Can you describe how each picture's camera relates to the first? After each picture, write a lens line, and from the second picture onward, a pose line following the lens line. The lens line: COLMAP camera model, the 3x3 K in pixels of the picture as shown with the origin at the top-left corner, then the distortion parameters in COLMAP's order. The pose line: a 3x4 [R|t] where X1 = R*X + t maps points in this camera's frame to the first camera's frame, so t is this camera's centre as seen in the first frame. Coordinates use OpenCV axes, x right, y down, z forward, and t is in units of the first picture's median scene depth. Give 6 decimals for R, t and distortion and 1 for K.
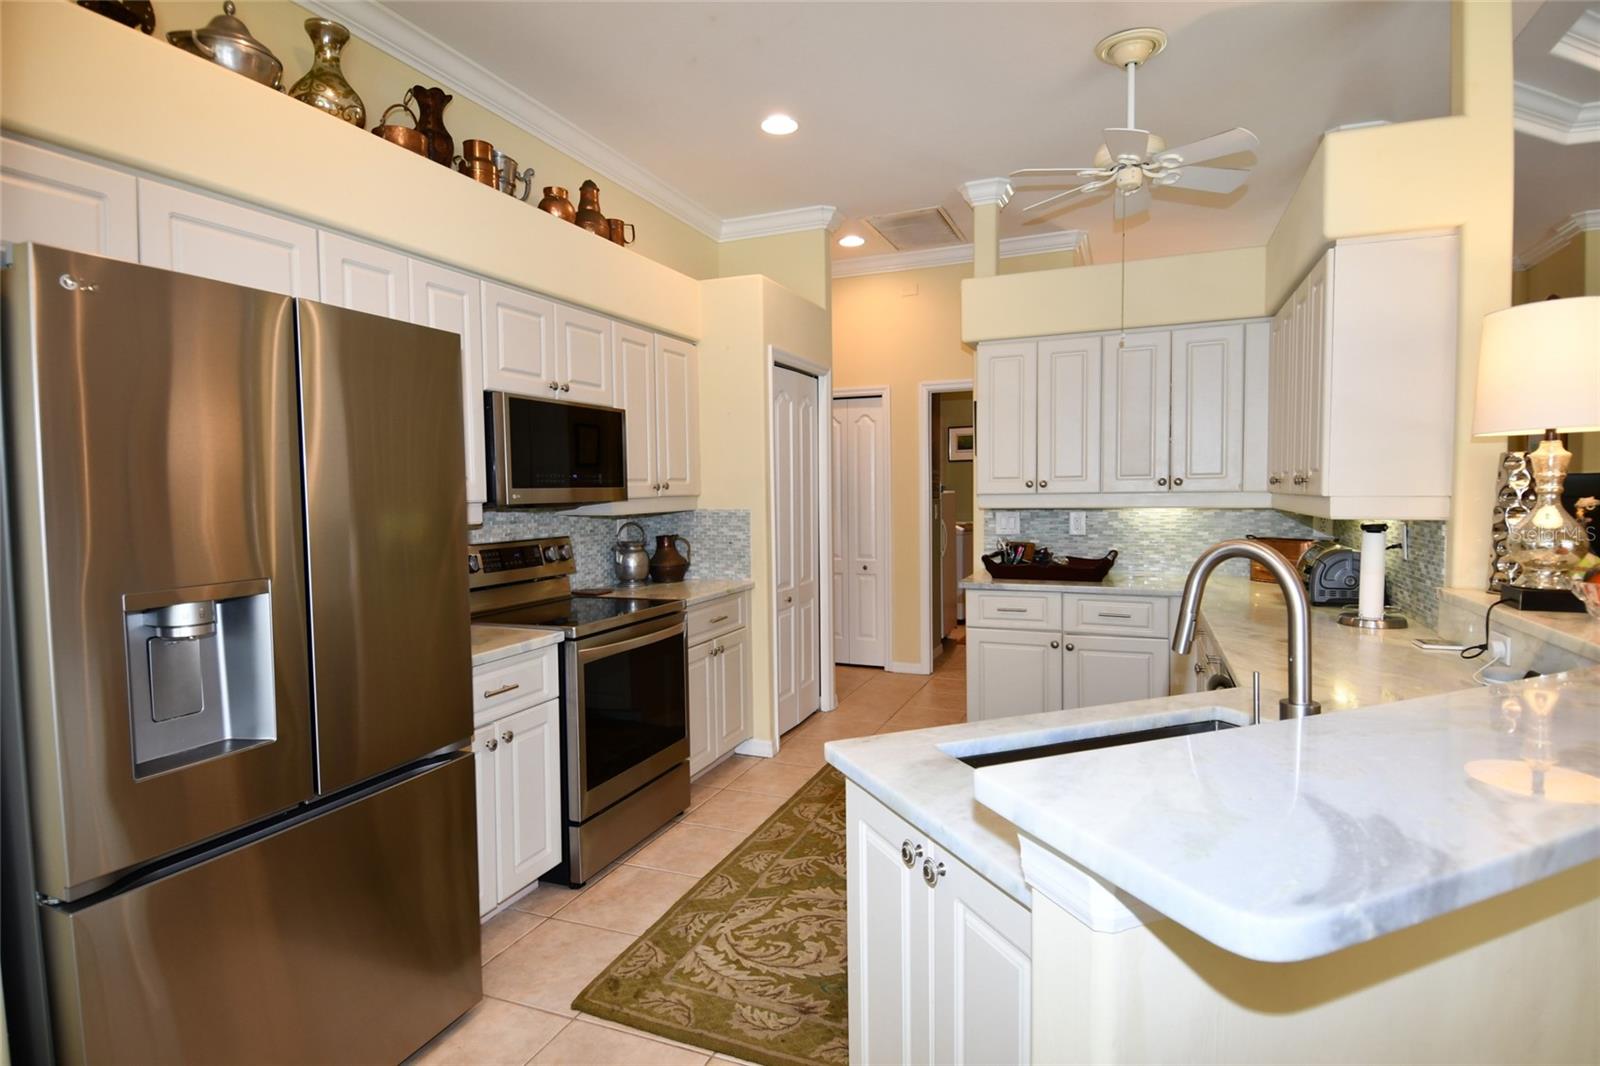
lens RADIAL K [[825.7, 0, 800.0], [0, 825.7, 533.0], [0, 0, 1]] dist [0.050658, -0.054886]
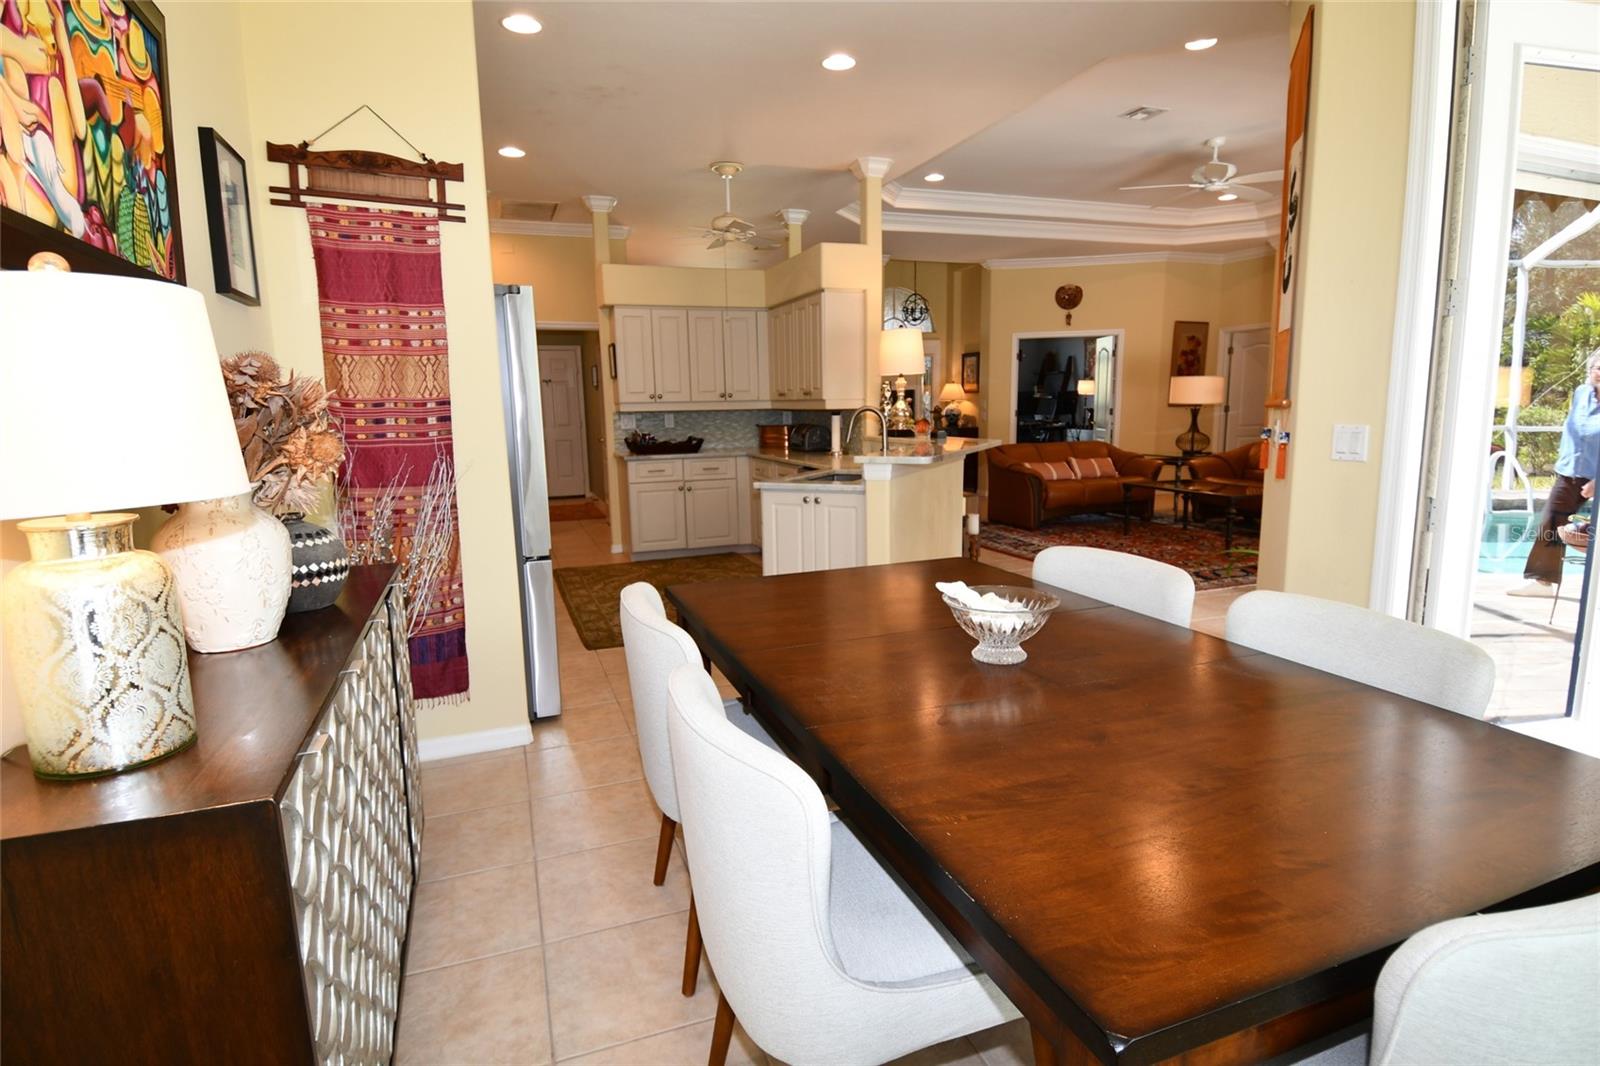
lens RADIAL K [[825.7, 0, 800.0], [0, 825.7, 533.0], [0, 0, 1]] dist [0.050658, -0.054886]
pose [[0.731382, -0.109319, 0.673149, -0.706066], [0.047840, 0.992861, 0.109261, 0.049263], [-0.680288, -0.047708, 0.731391, -0.463733]]
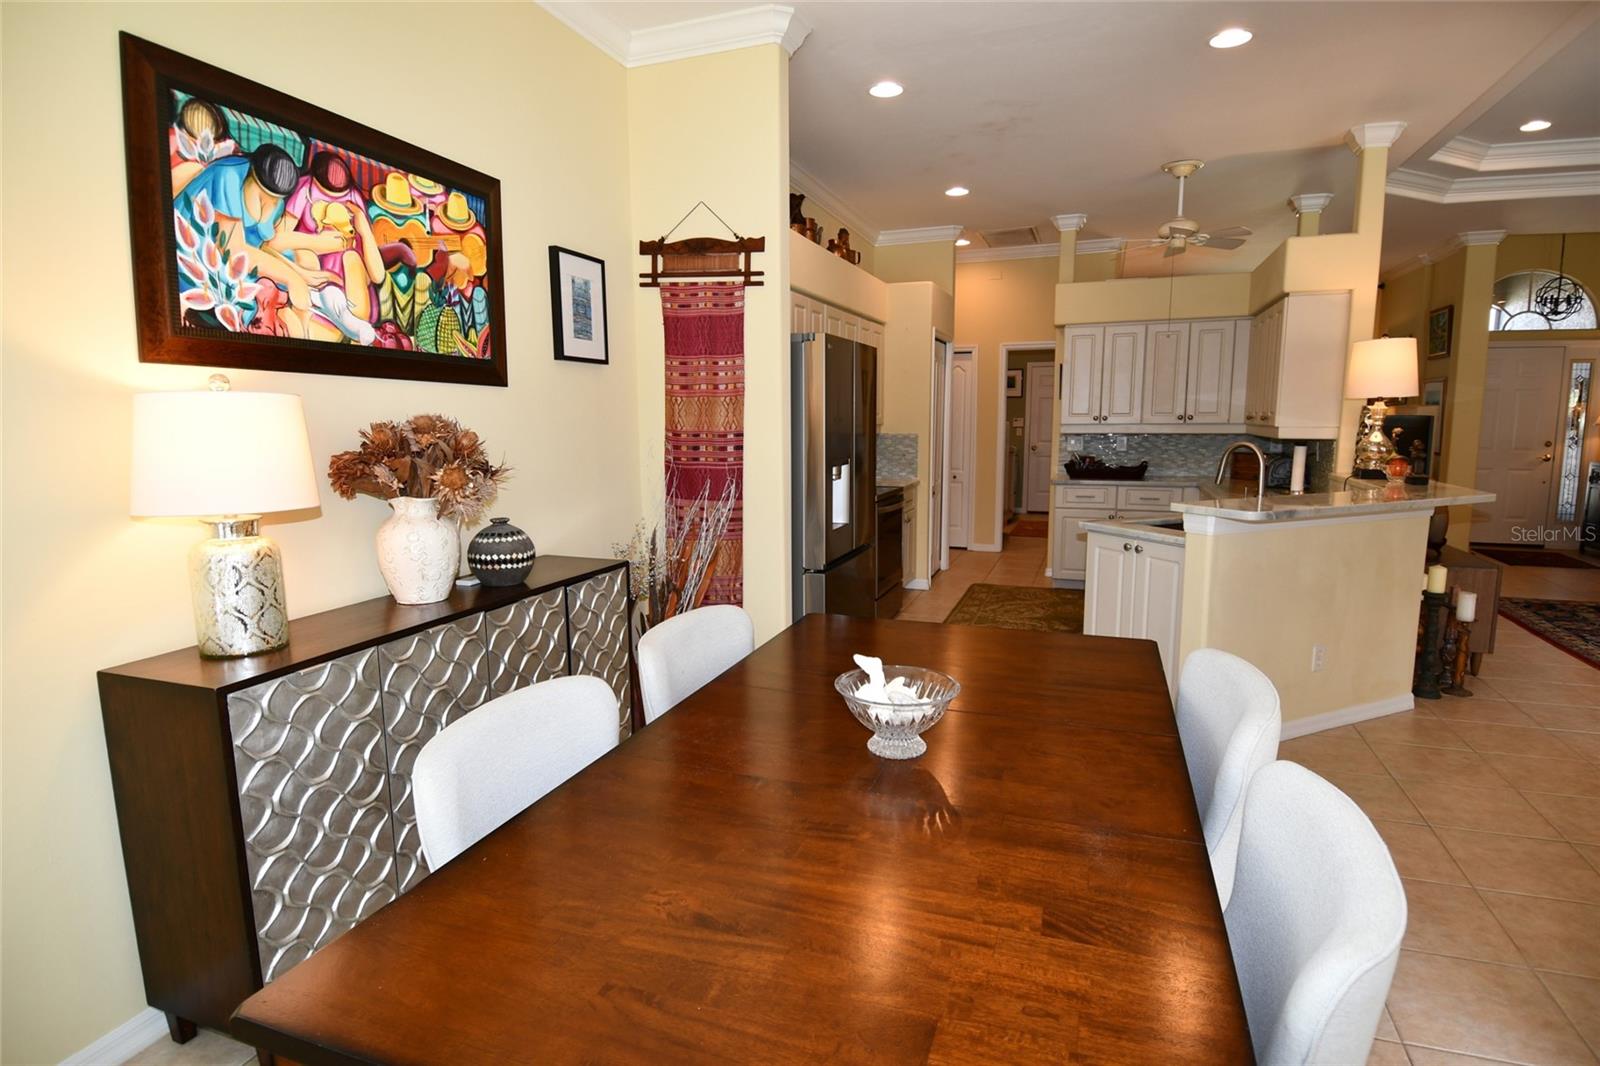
lens RADIAL K [[829.2, 0, 806.0], [0, 829.2, 534.7], [0, 0, 1]] dist [0.062040, -0.060926]
pose [[0.998826, 0.001112, 0.048434, -0.379101], [-0.005351, 0.996152, 0.087479, 0.027773], [-0.048150, -0.087636, 0.994988, -0.621486]]
